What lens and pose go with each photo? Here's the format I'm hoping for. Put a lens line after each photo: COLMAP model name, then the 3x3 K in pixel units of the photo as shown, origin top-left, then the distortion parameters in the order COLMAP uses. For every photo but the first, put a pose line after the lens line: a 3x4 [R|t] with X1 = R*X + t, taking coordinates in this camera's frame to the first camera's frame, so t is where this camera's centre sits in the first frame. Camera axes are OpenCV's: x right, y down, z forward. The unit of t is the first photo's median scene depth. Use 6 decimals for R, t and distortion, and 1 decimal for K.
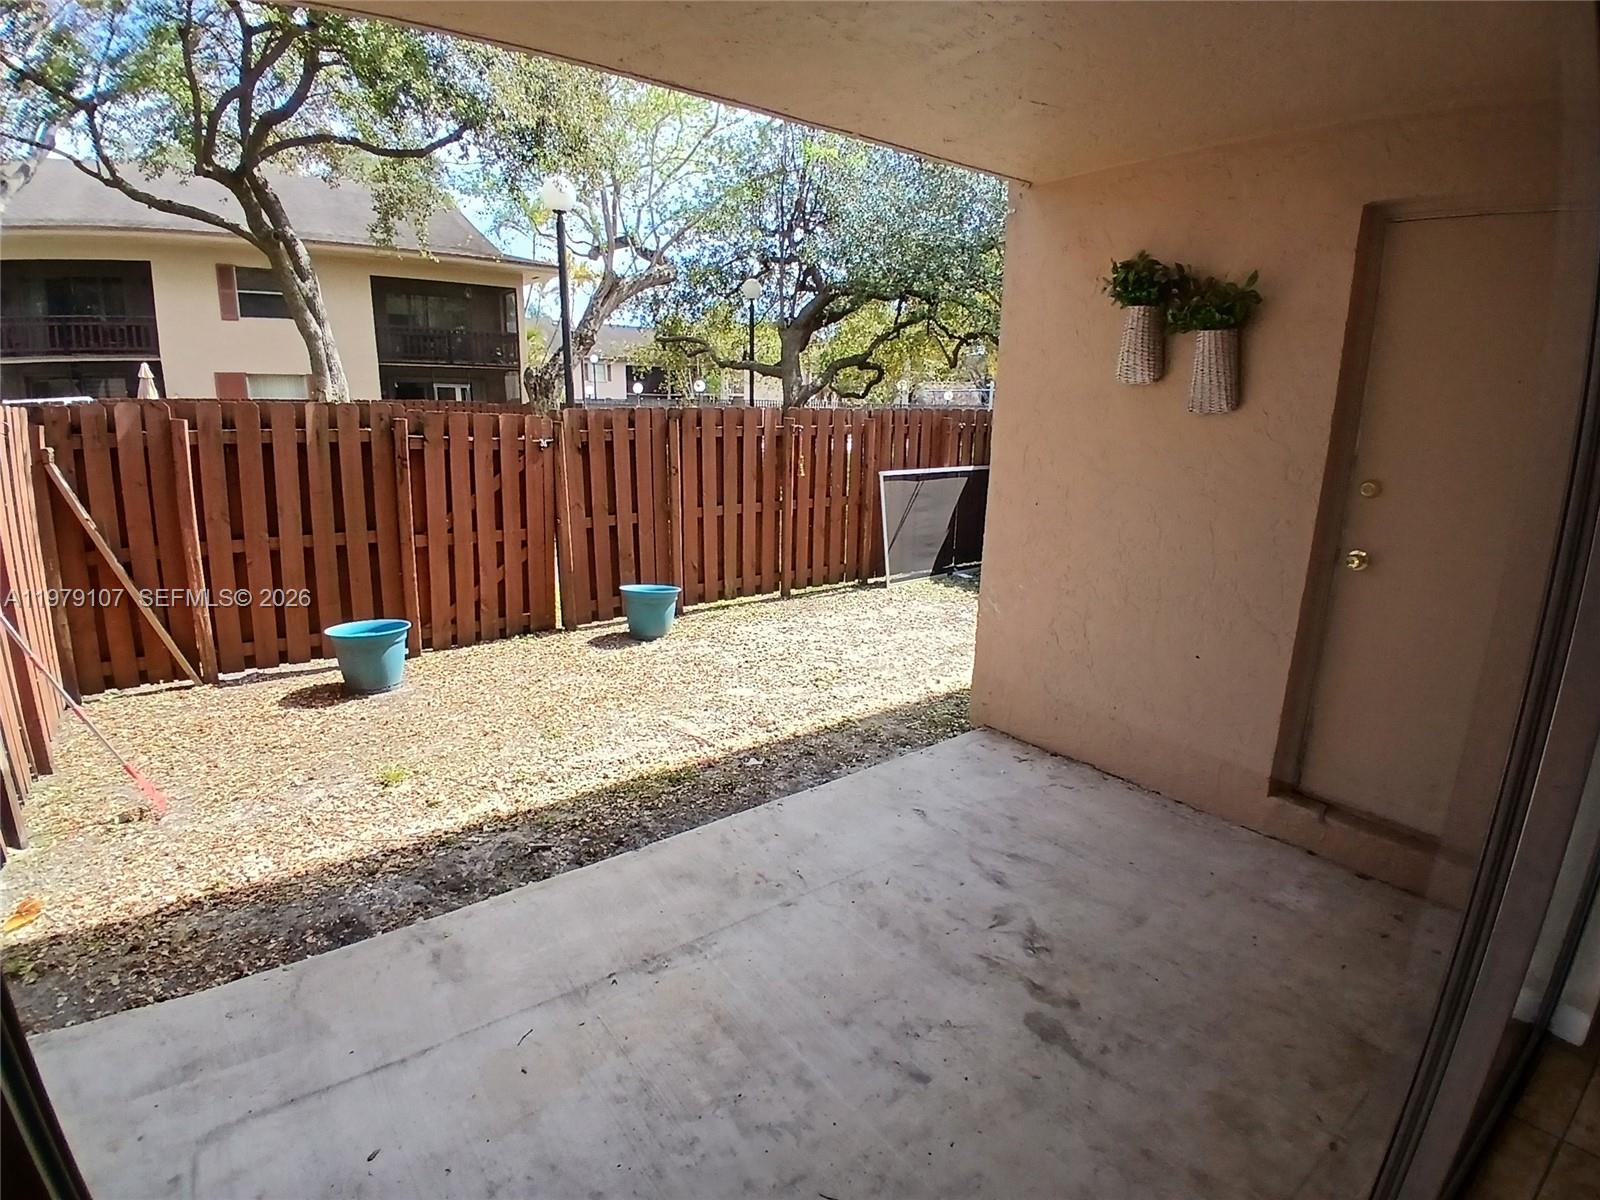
lens RADIAL K [[772.3, 0, 808.0], [0, 772.3, 602.7], [0, 0, 1]] dist [0.002801, -0.039311]
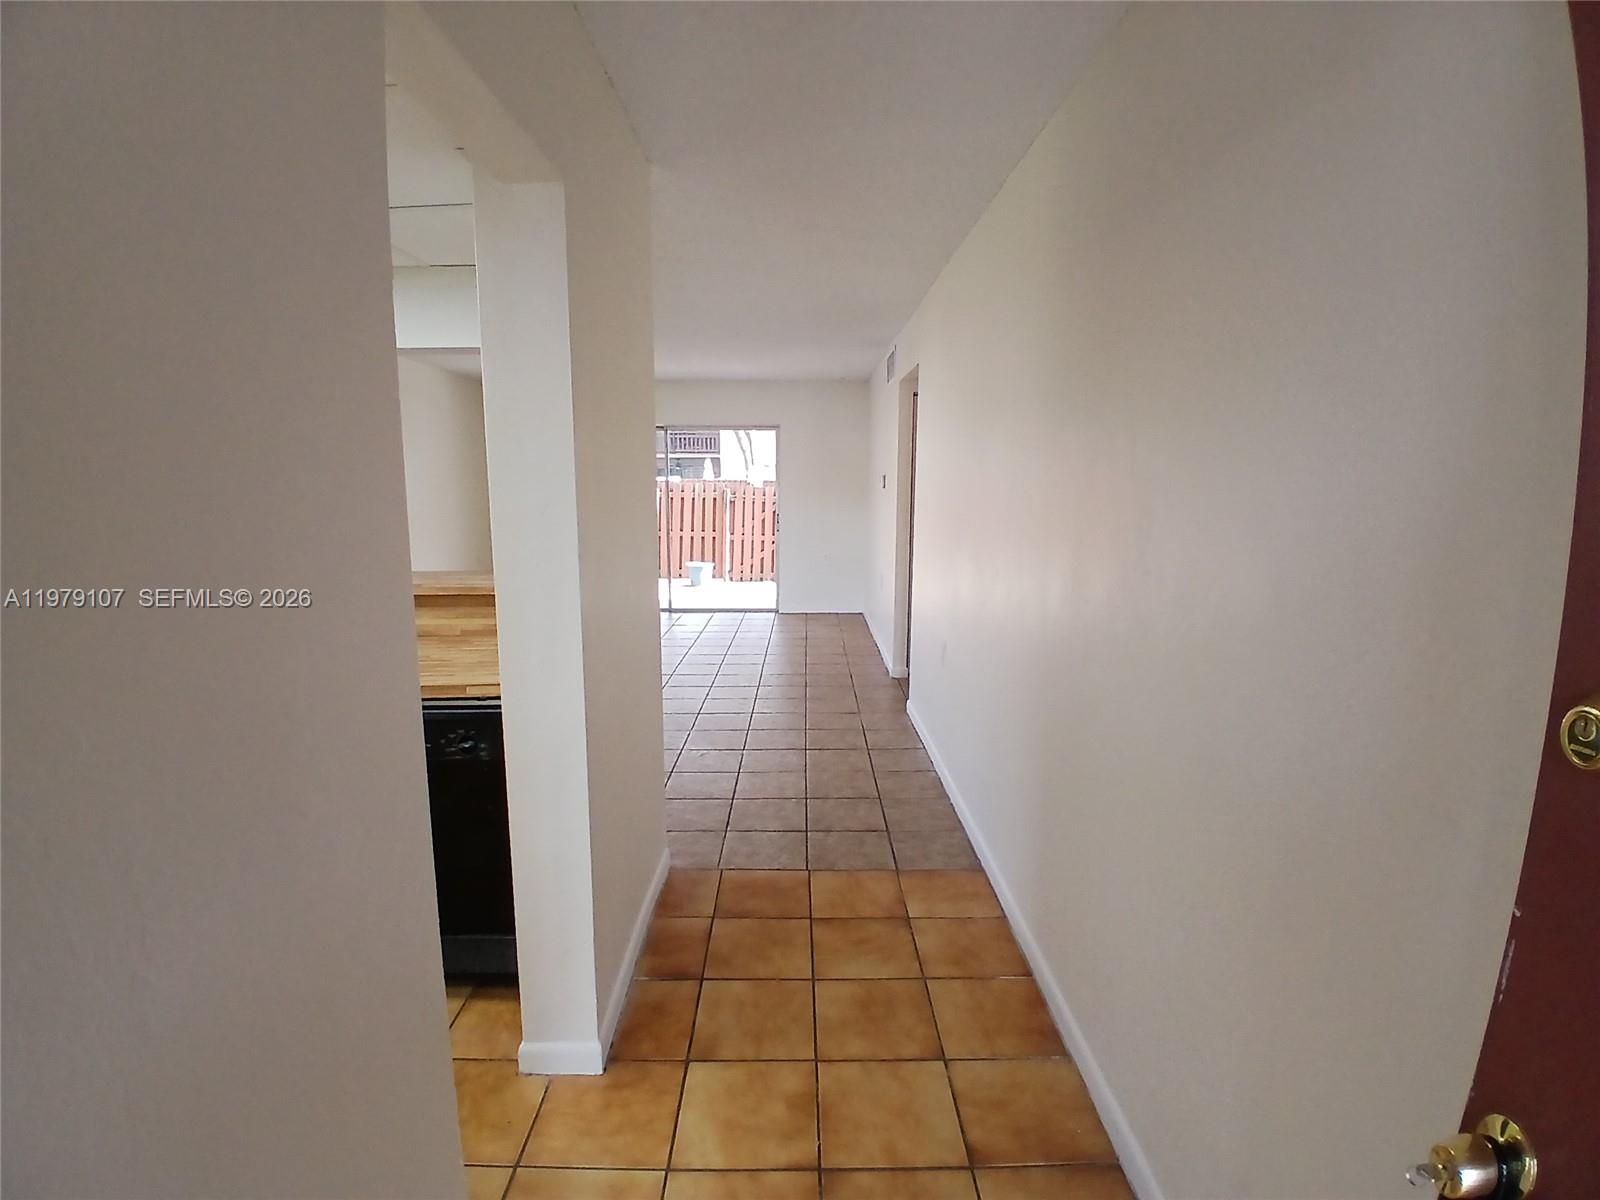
lens RADIAL K [[772.3, 0, 808.0], [0, 772.3, 602.7], [0, 0, 1]] dist [0.002801, -0.039311]
pose [[0.805165, 0.076972, -0.588035, 1.050229], [-0.132579, 0.989809, -0.051970, 0.200992], [0.578042, 0.119806, 0.807164, -0.753690]]
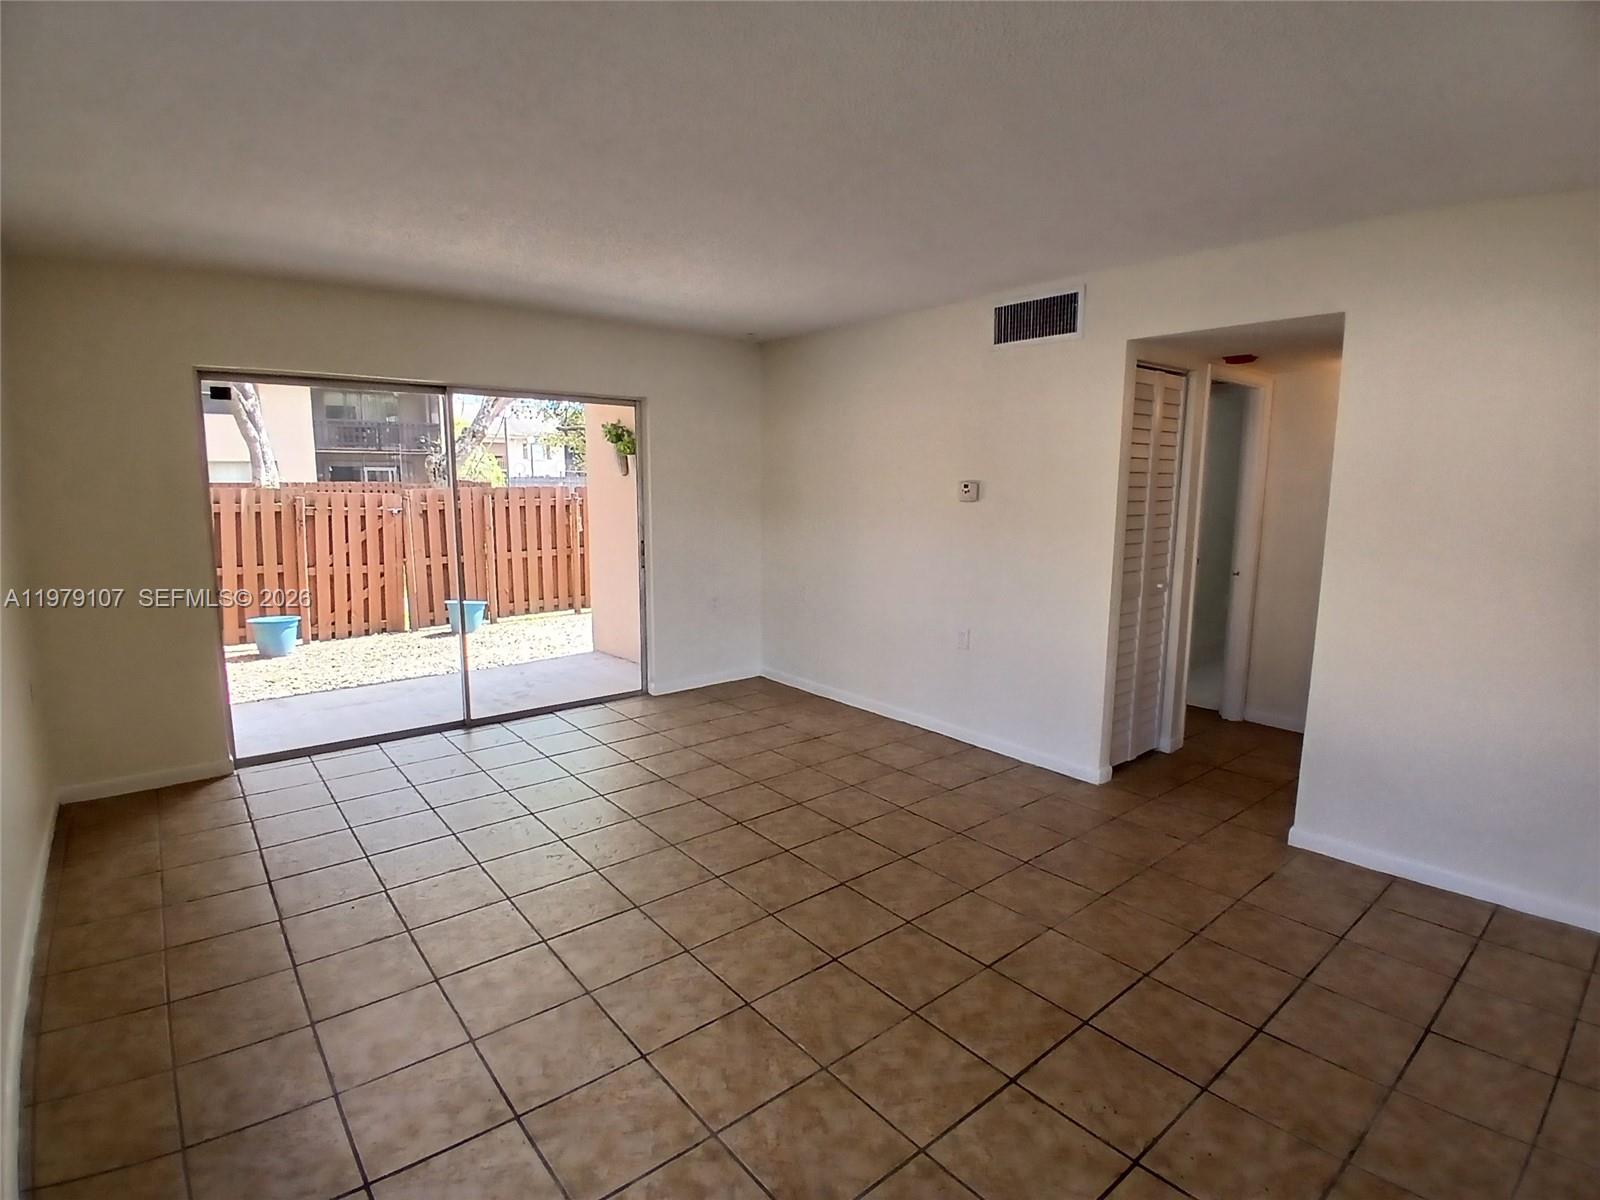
lens RADIAL K [[772.3, 0, 808.0], [0, 772.3, 602.7], [0, 0, 1]] dist [0.002801, -0.039311]
pose [[0.998340, -0.020418, 0.053849, 0.393936], [0.025286, 0.995500, -0.091322, 0.139300], [-0.051742, 0.092532, 0.994364, -0.568639]]
